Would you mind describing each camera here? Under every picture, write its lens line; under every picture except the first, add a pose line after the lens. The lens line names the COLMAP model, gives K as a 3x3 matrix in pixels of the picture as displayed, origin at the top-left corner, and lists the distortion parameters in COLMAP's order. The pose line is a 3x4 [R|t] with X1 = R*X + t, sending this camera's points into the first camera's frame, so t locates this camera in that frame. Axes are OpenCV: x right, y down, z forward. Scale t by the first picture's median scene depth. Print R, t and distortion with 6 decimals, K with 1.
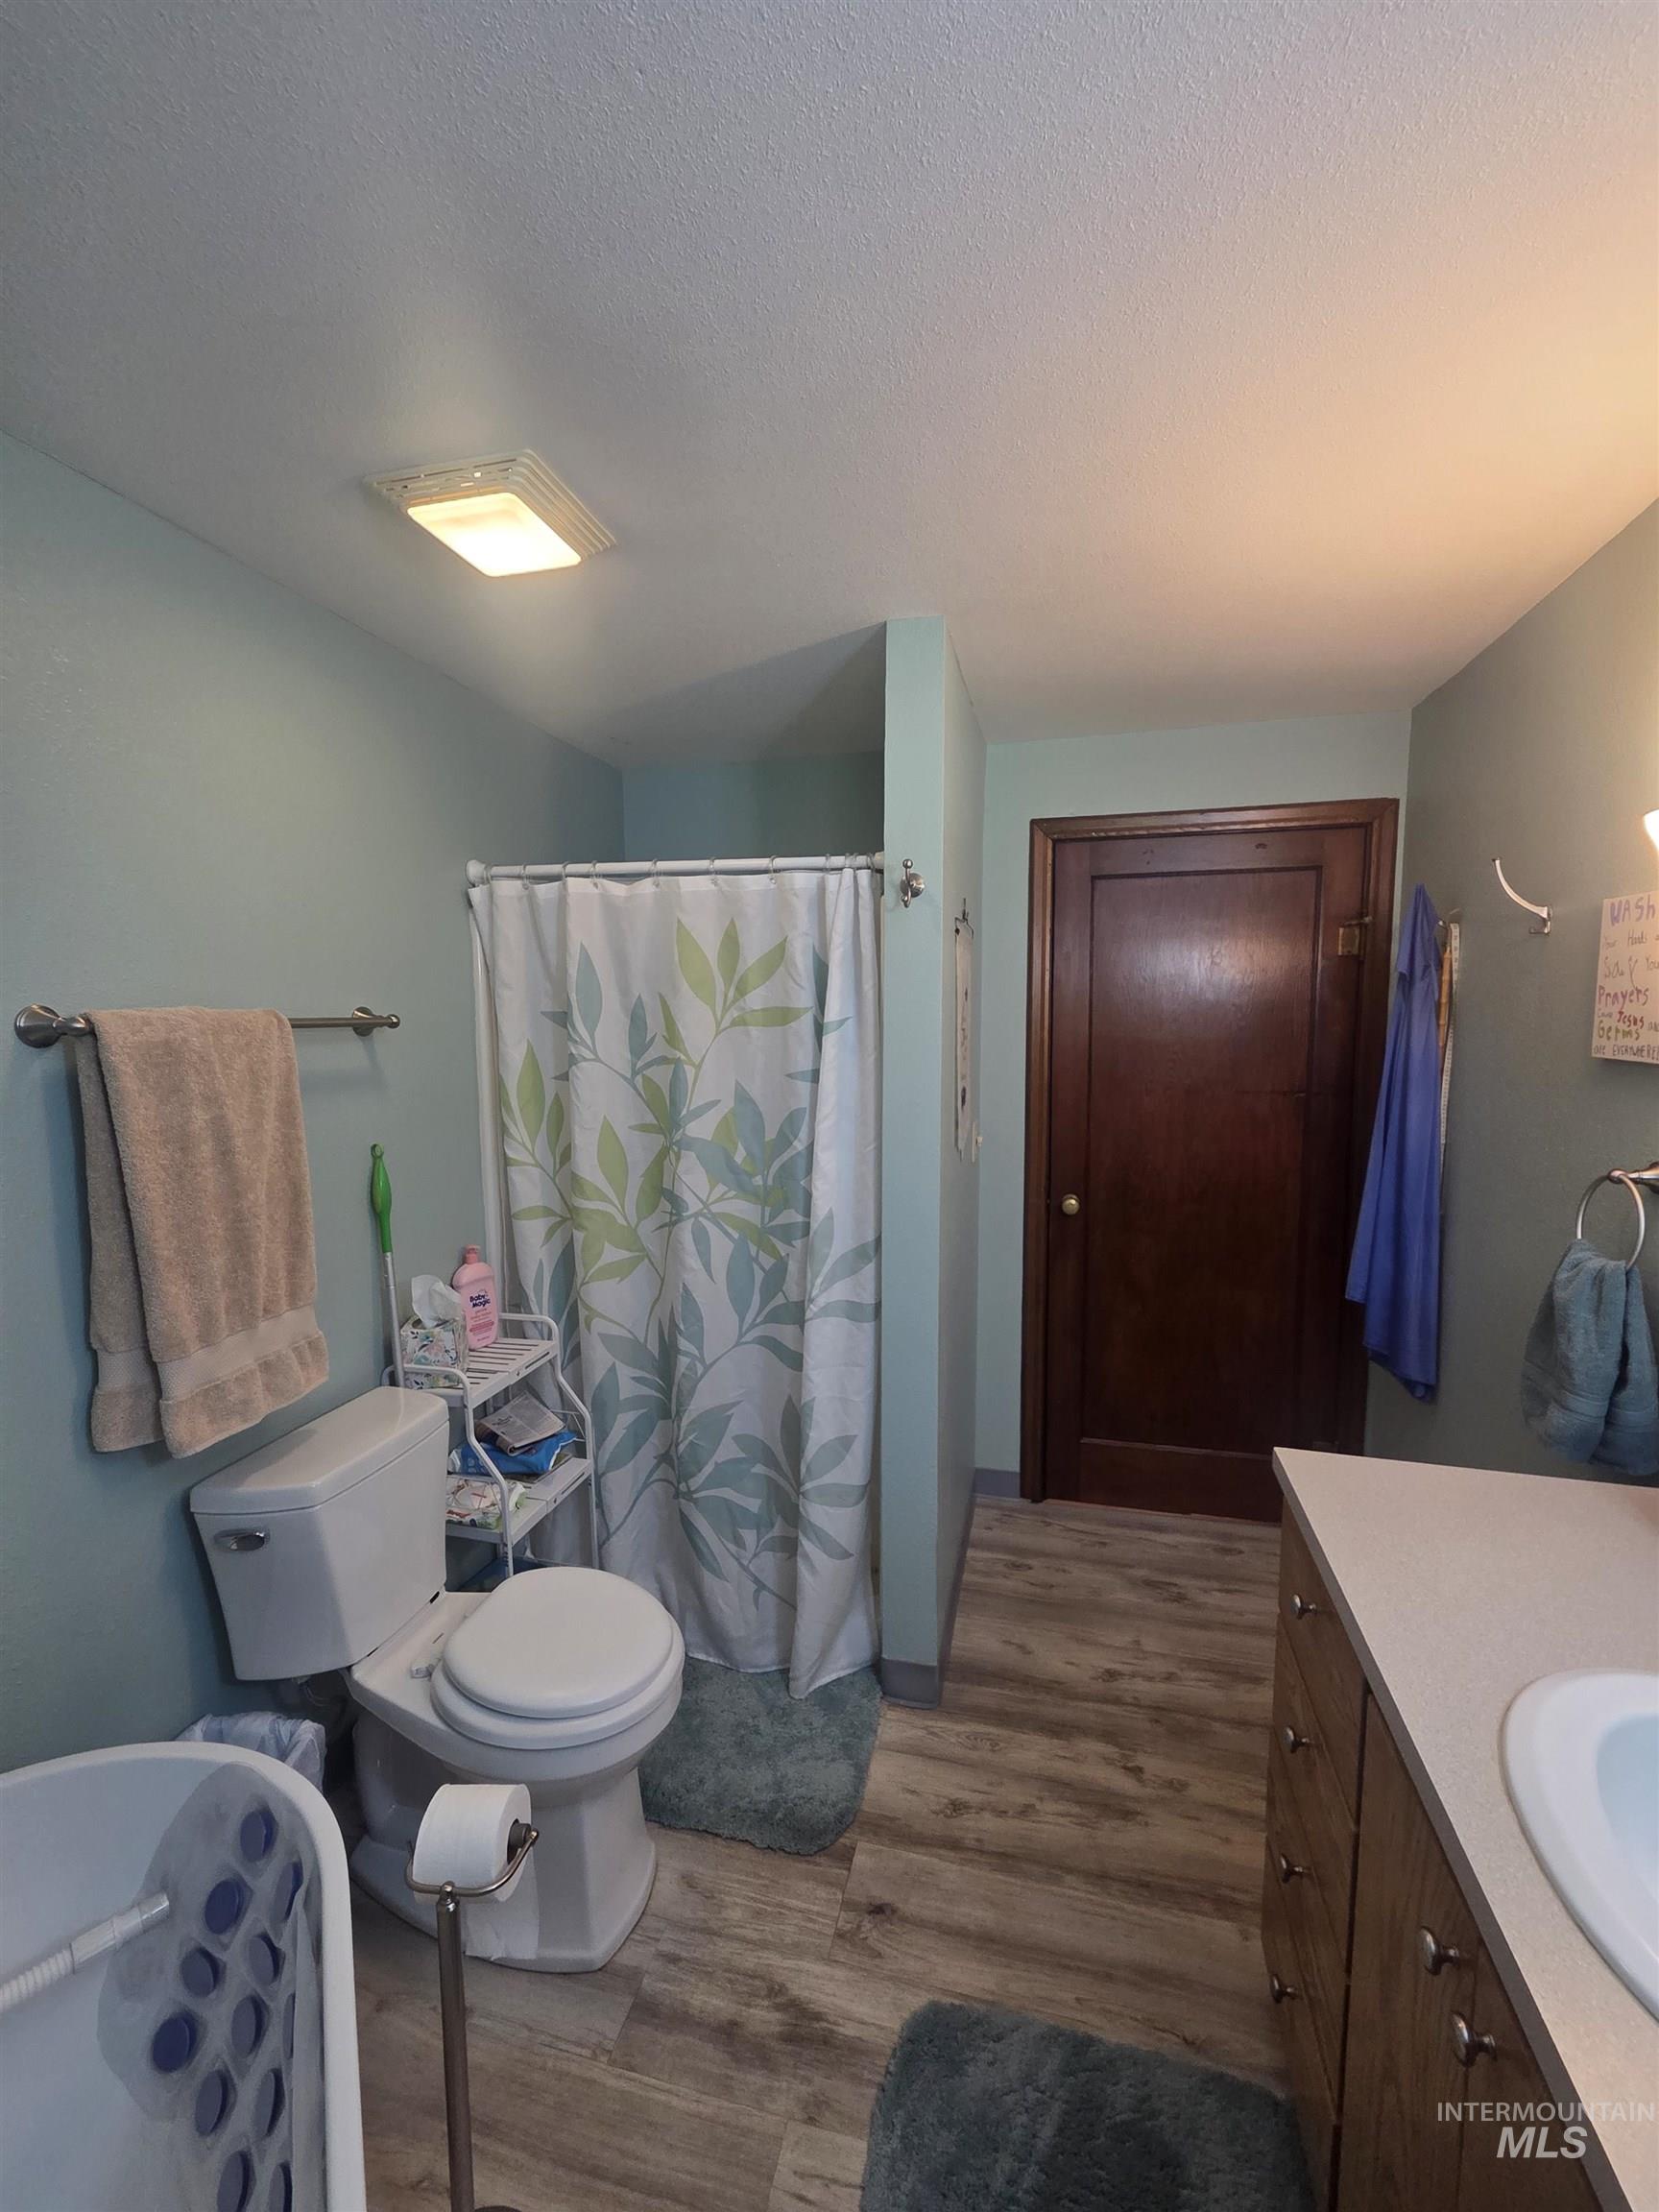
lens RADIAL K [[904.4, 0, 825.0], [0, 904.4, 1099.6], [0, 0, 1]] dist [0.004253, -0.001540]
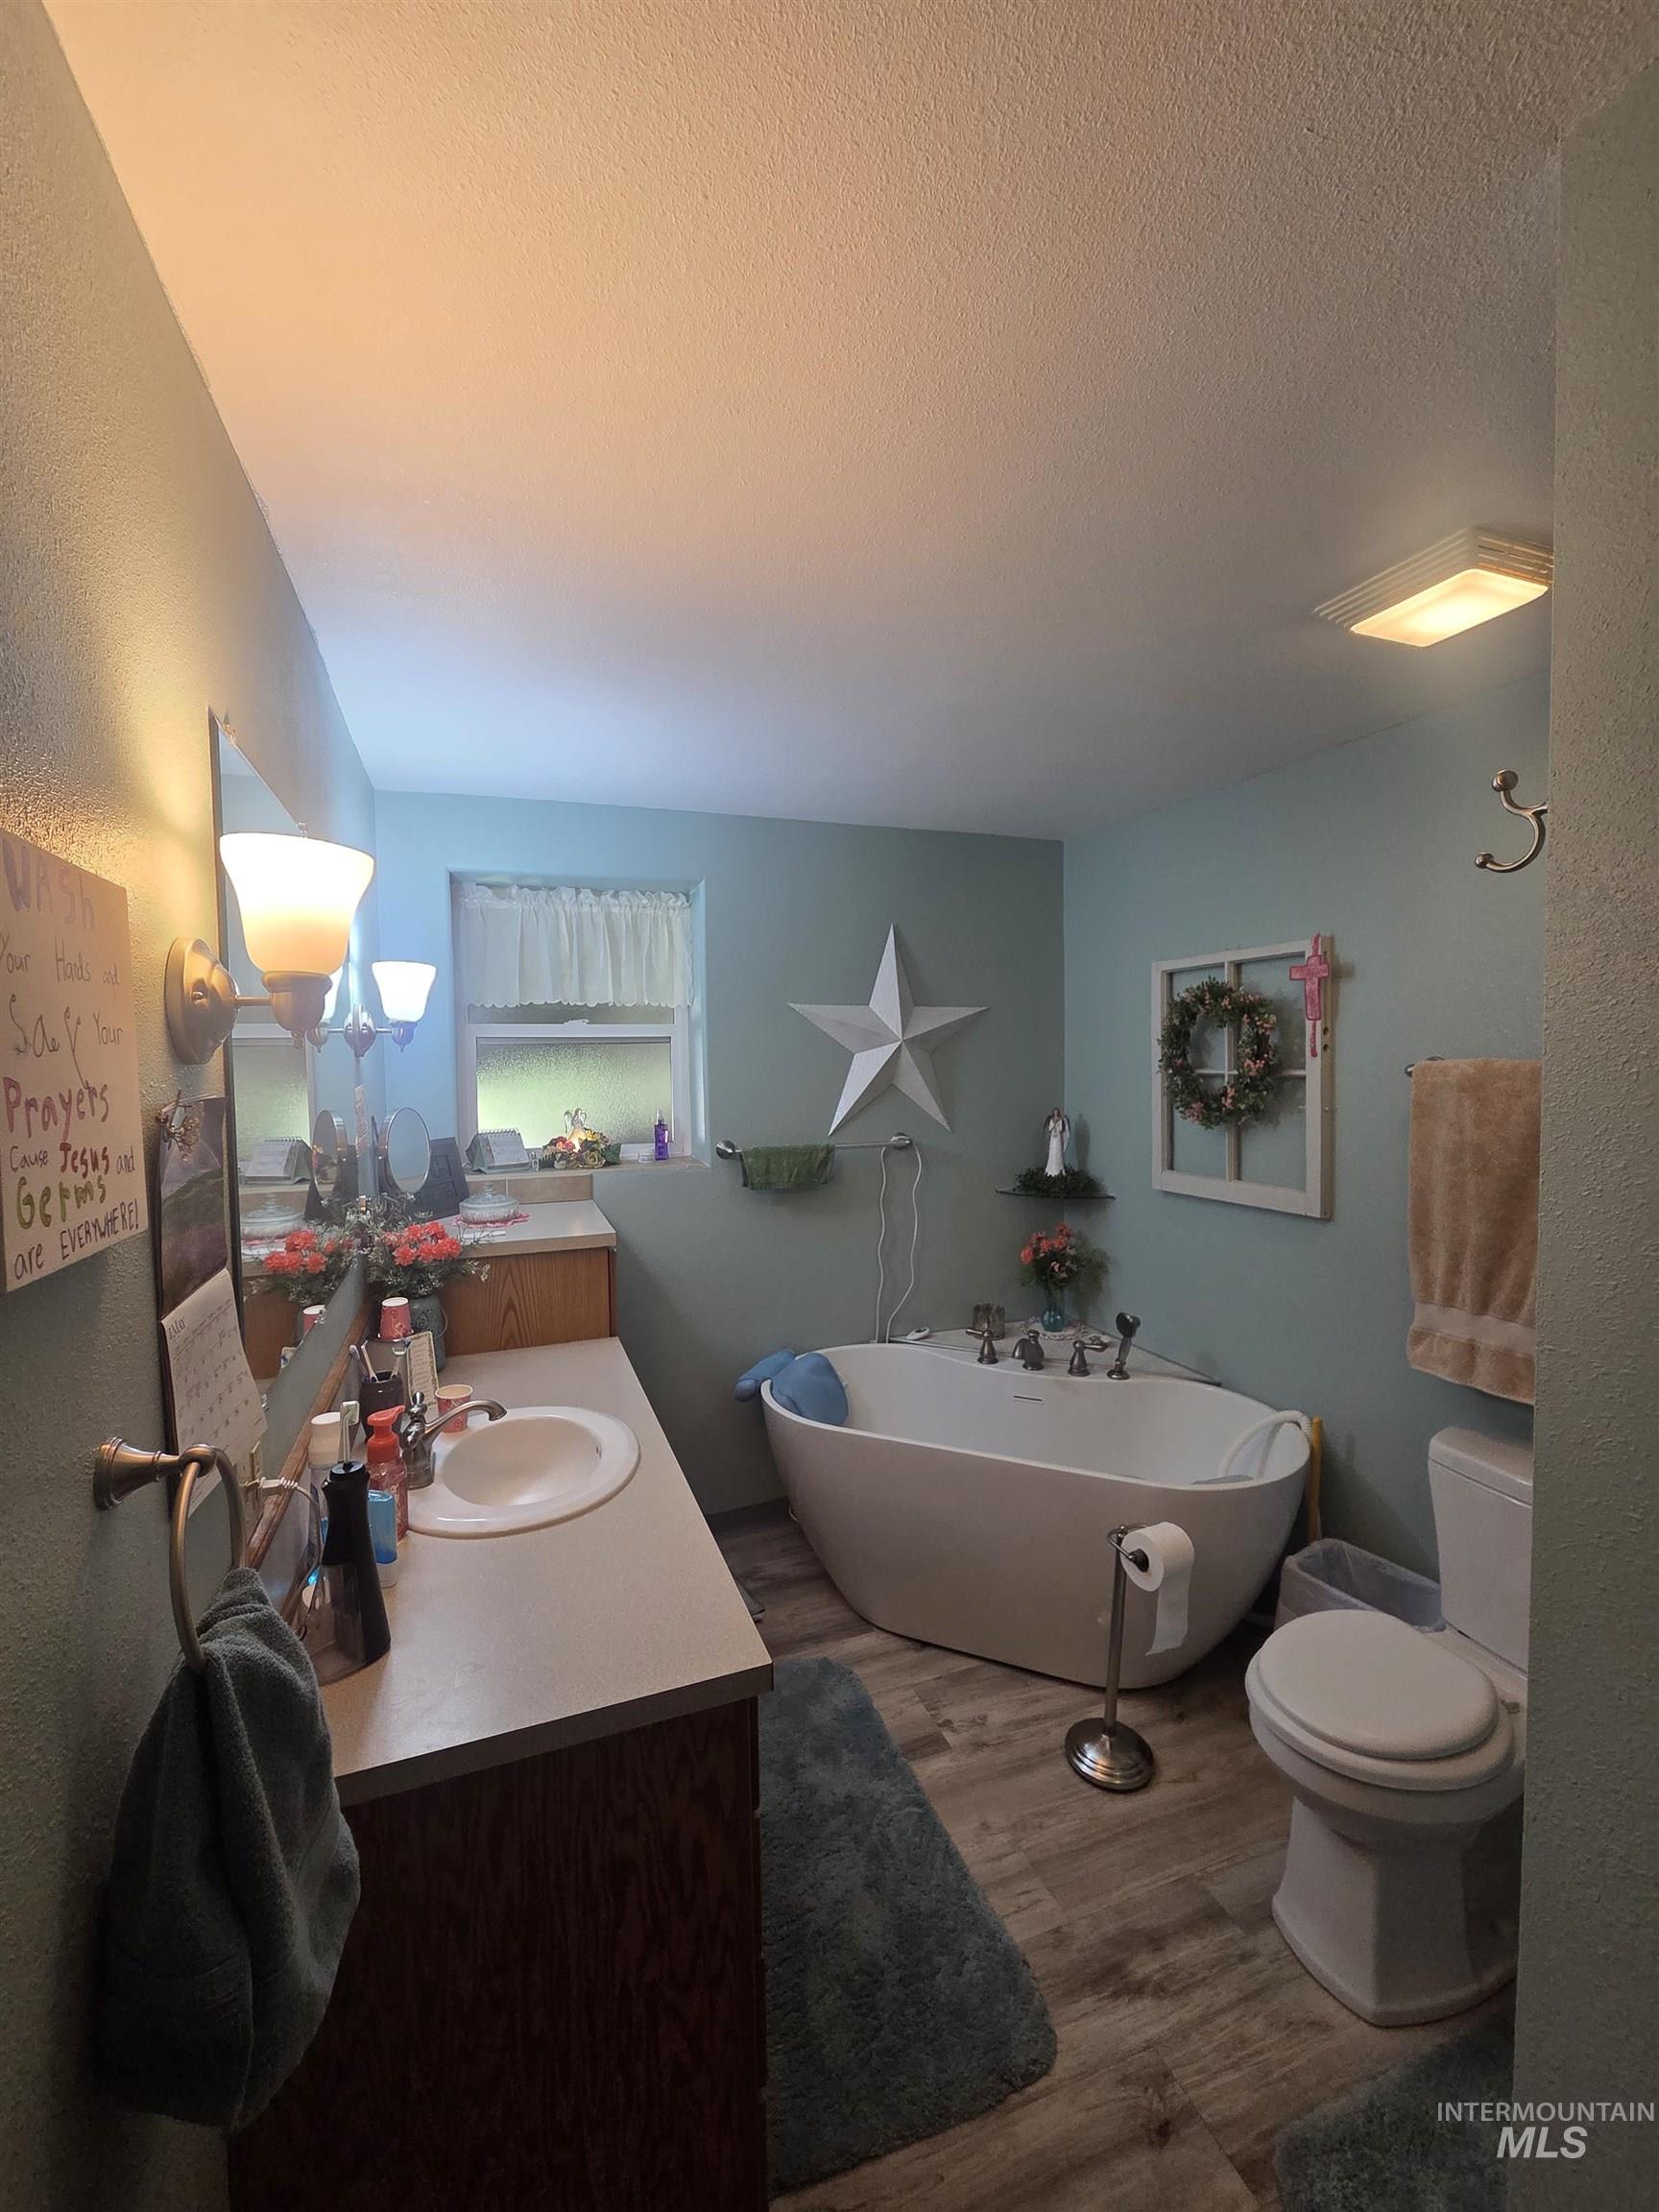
lens RADIAL K [[904.4, 0, 824.5], [0, 904.4, 1099.9], [0, 0, 1]] dist [0.004253, -0.001540]
pose [[-0.818980, 0.046982, -0.571895, 0.829371], [-0.039842, 0.989581, 0.138352, -0.183147], [0.572437, 0.136093, -0.808576, 1.498930]]
